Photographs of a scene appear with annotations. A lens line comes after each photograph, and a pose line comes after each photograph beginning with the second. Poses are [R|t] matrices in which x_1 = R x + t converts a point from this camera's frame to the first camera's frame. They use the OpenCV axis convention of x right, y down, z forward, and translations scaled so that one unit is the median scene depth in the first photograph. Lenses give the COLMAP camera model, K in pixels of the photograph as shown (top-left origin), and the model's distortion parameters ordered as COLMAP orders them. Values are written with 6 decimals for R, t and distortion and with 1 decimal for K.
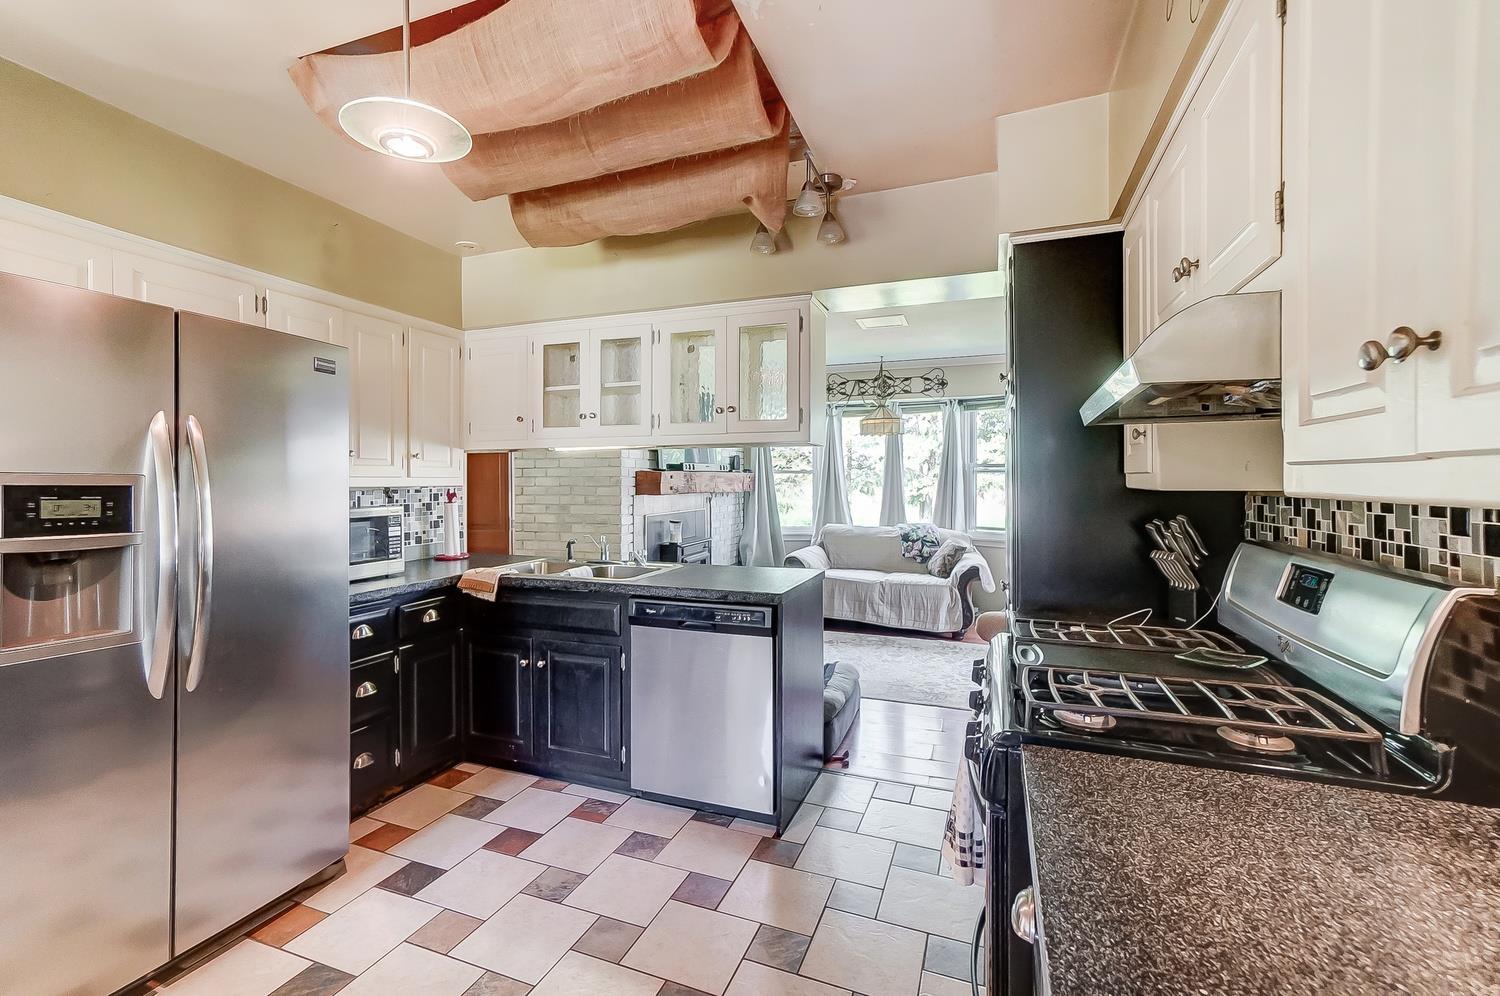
lens RADIAL K [[666.3, 0, 716.4], [0, 666.3, 481.6], [0, 0, 1]] dist [-0.006877, 0.004272]
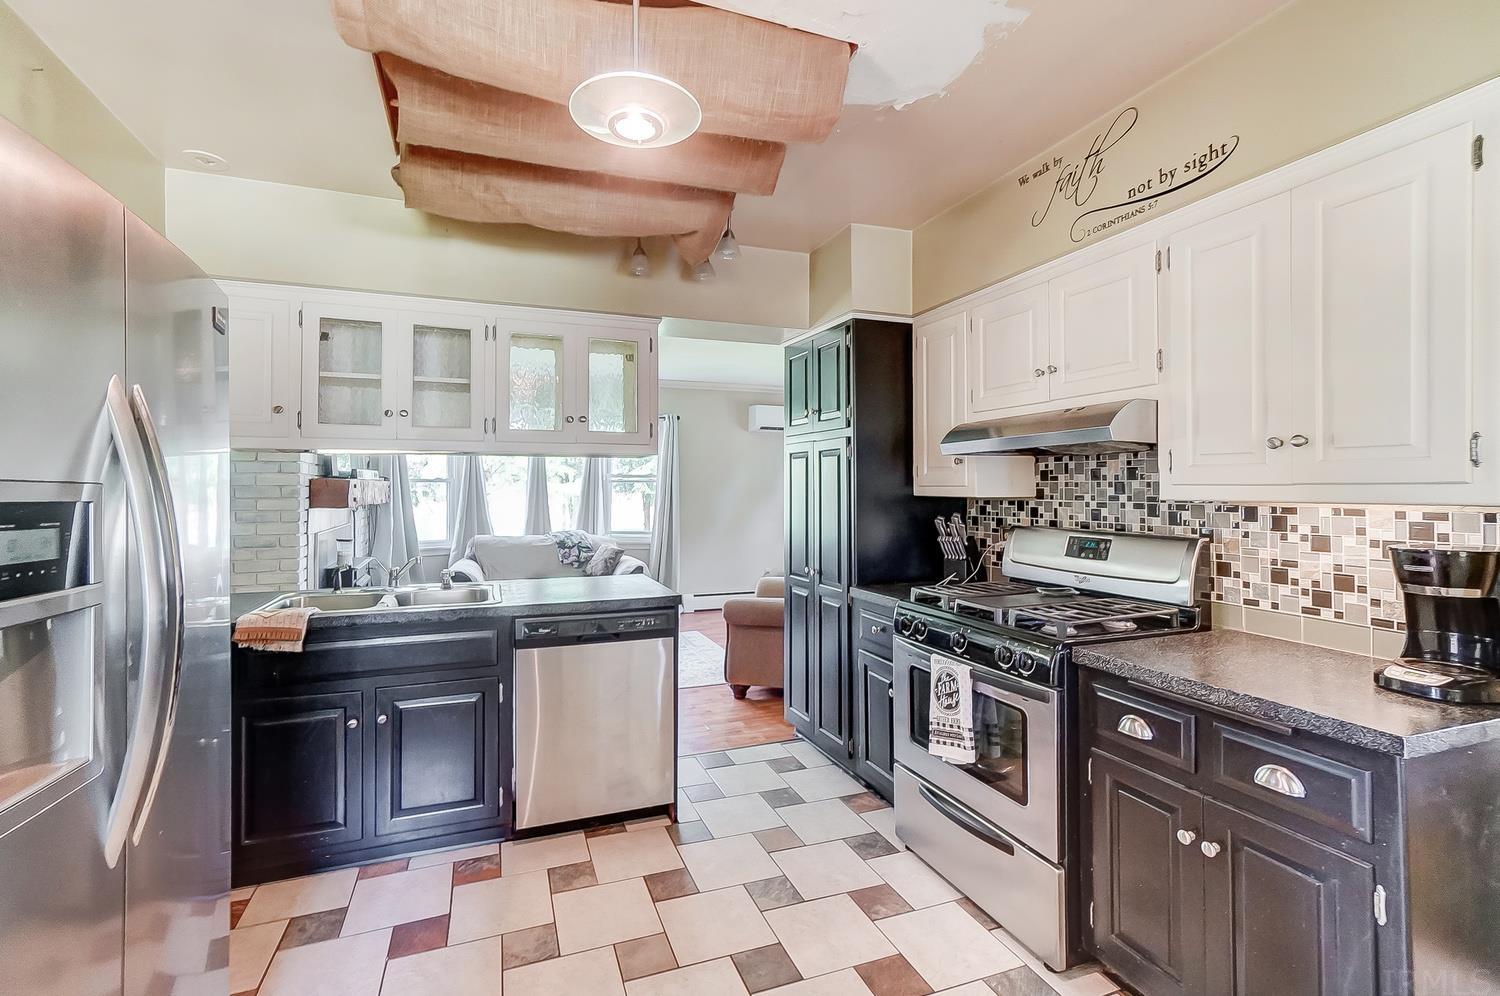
lens RADIAL K [[666.3, 0, 727.4], [0, 666.3, 482.3], [0, 0, 1]] dist [-0.006877, 0.004272]
pose [[0.741234, 0.007037, 0.671210, -0.526930], [0.000976, 0.999933, -0.011560, -0.002822], [-0.671246, 0.009224, 0.741177, 0.129257]]
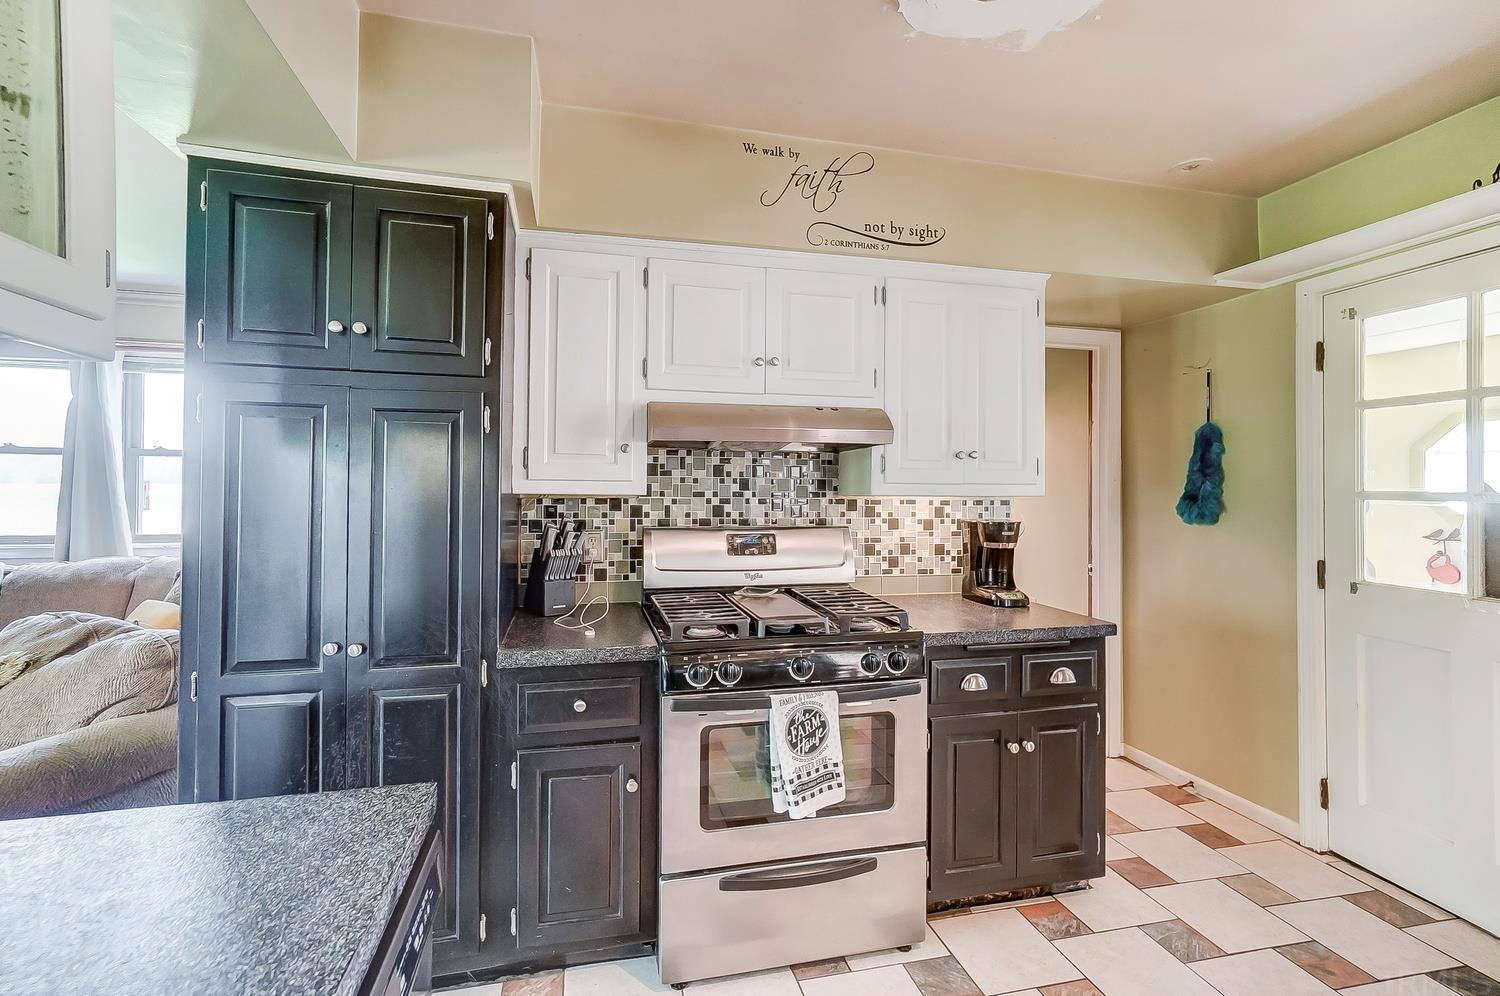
lens RADIAL K [[666.3, 0, 727.0], [0, 666.3, 476.2], [0, 0, 1]] dist [-0.006877, 0.004272]
pose [[-0.578819, 0.004110, 0.815445, -0.287962], [-0.006068, 0.999938, -0.009347, -0.007719], [-0.815433, -0.010358, -0.578759, 0.991804]]
